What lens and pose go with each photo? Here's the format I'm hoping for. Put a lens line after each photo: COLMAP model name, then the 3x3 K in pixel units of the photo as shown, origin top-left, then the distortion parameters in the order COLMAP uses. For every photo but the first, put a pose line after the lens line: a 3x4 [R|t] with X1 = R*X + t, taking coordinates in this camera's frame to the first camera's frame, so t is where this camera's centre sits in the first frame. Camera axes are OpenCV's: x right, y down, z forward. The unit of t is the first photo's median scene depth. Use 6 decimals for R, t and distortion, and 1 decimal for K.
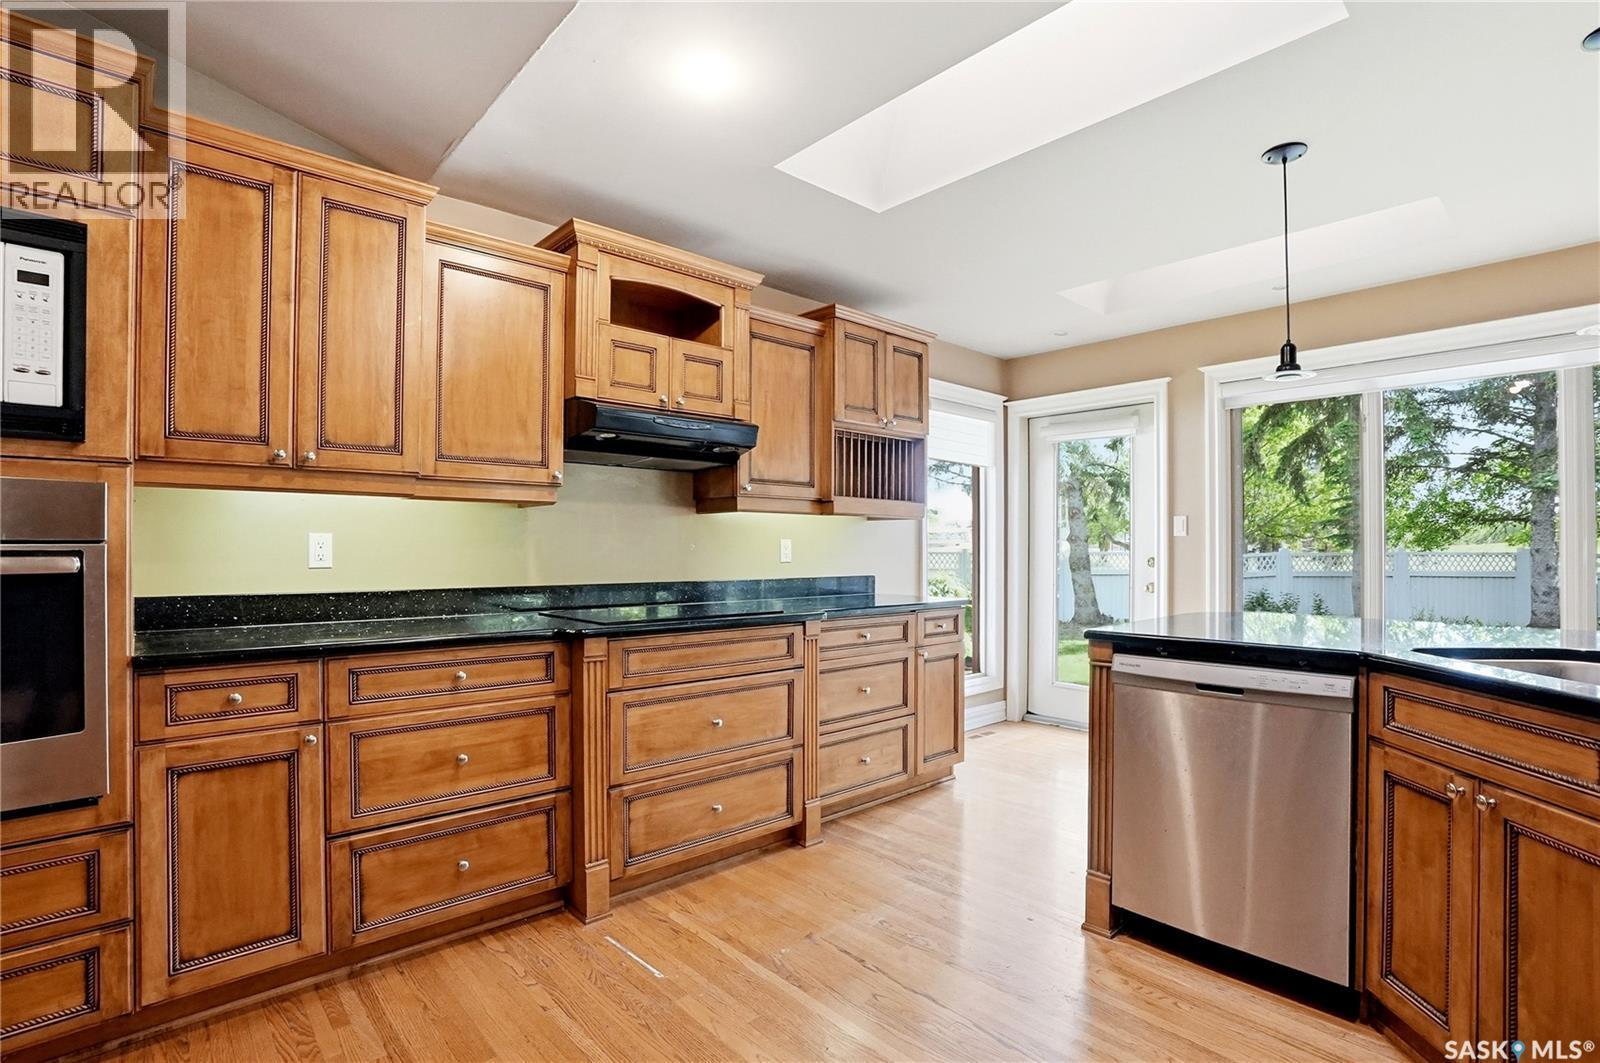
lens RADIAL K [[764.6, 0, 794.8], [0, 764.6, 545.1], [0, 0, 1]] dist [-0.069808, 0.027781]
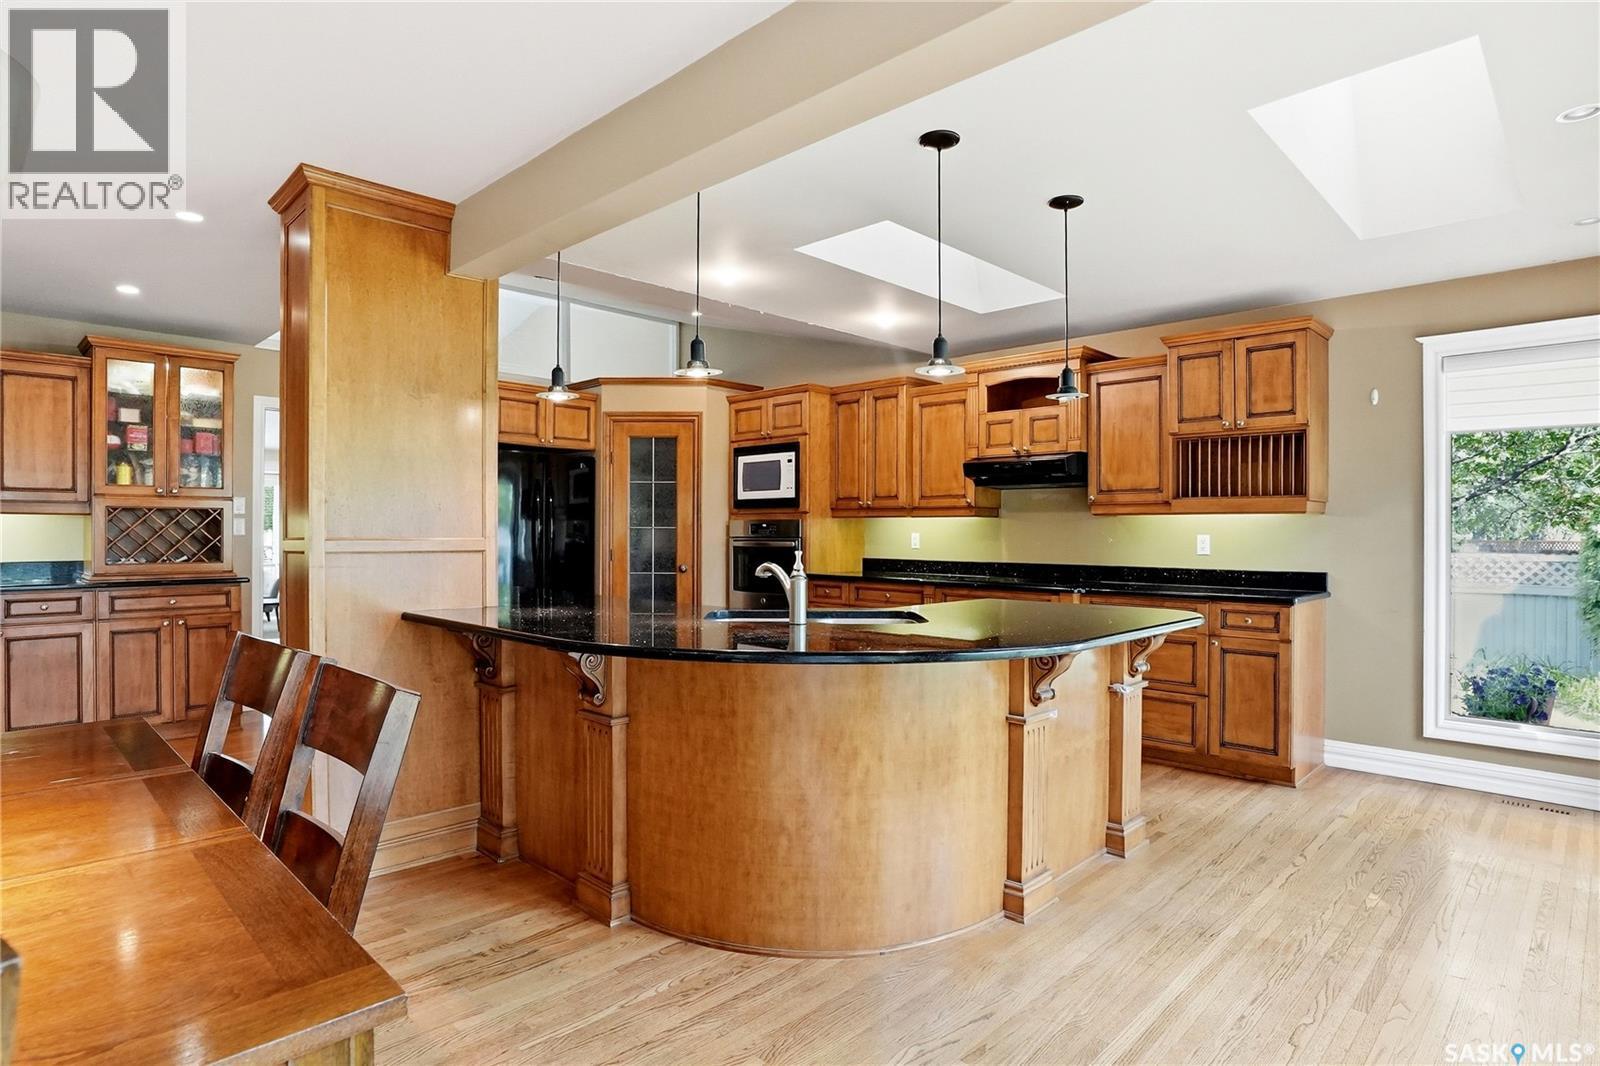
lens RADIAL K [[861.7, 0, 800.0], [0, 861.7, 533.0], [0, 0, 1]] dist [-0.081275, 0.044035]
pose [[0.066997, 0.000808, -0.997753, 1.950134], [0.001626, 0.999998, 0.000919, -0.019389], [0.997752, -0.001684, 0.066996, 0.500966]]
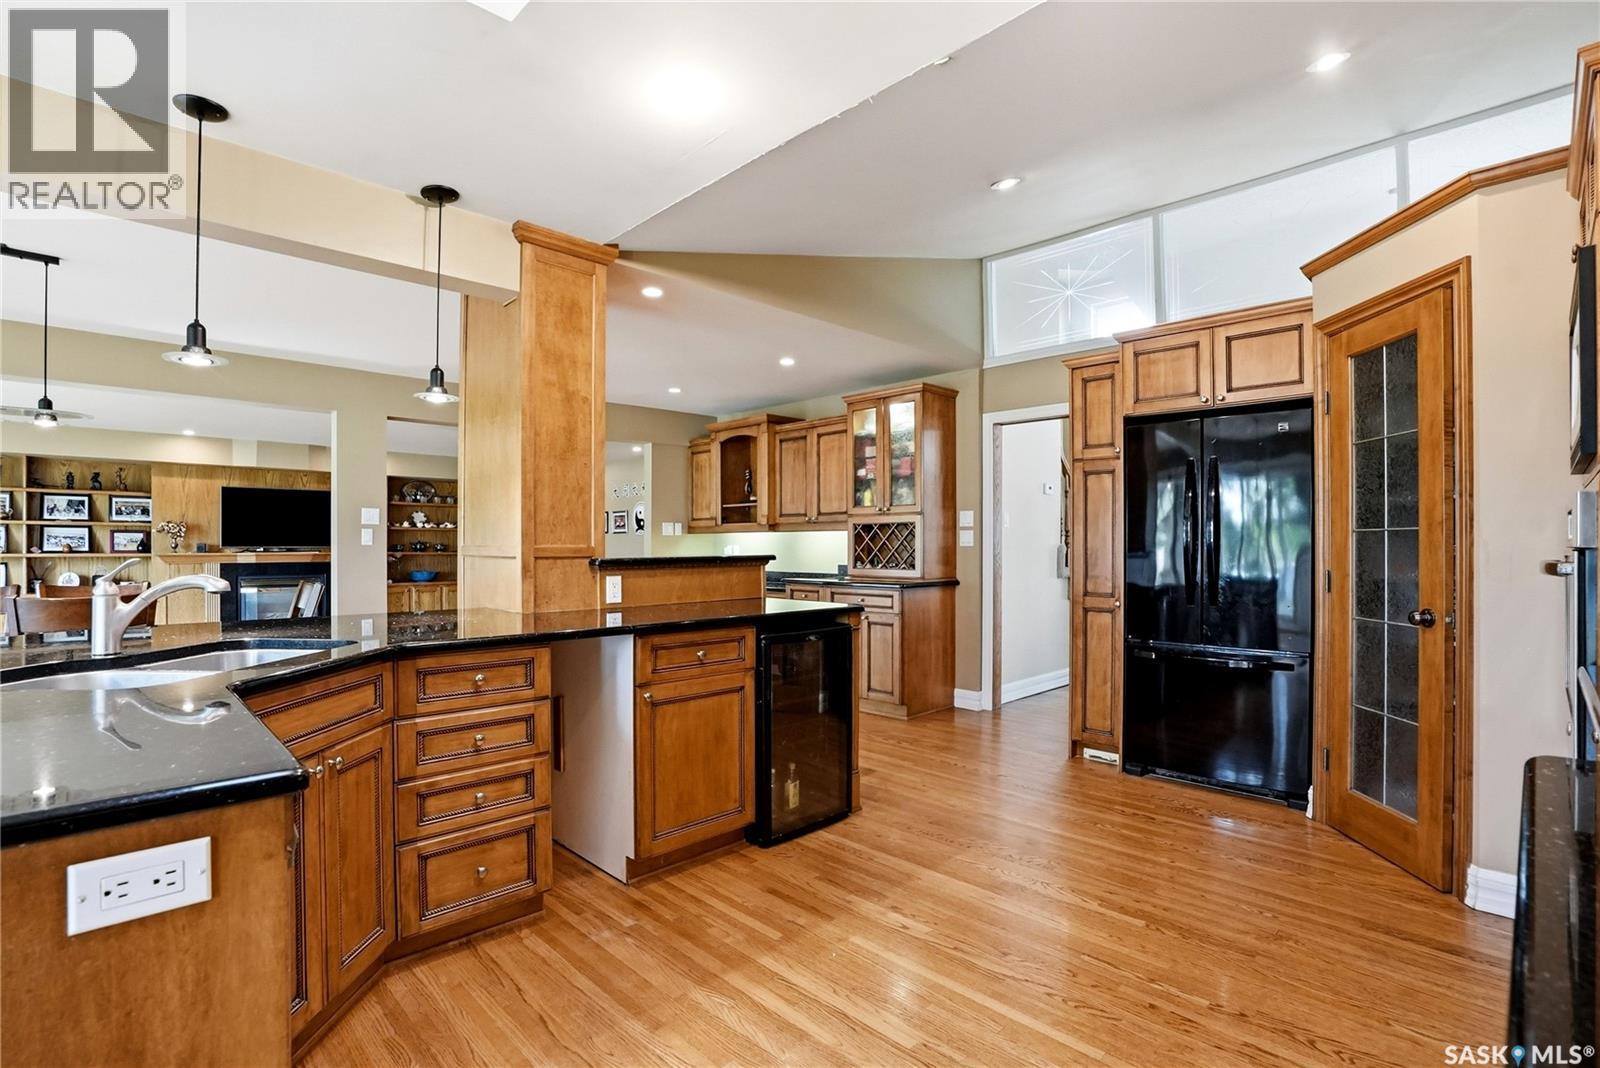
lens RADIAL K [[752.8, 0, 793.8], [0, 752.8, 543.6], [0, 0, 1]] dist [-0.062840, 0.025332]
pose [[-0.999305, -0.001418, -0.037259, 0.137548], [-0.001092, 0.999961, -0.008775, -0.000614], [0.037270, -0.008729, -0.999267, 1.334221]]
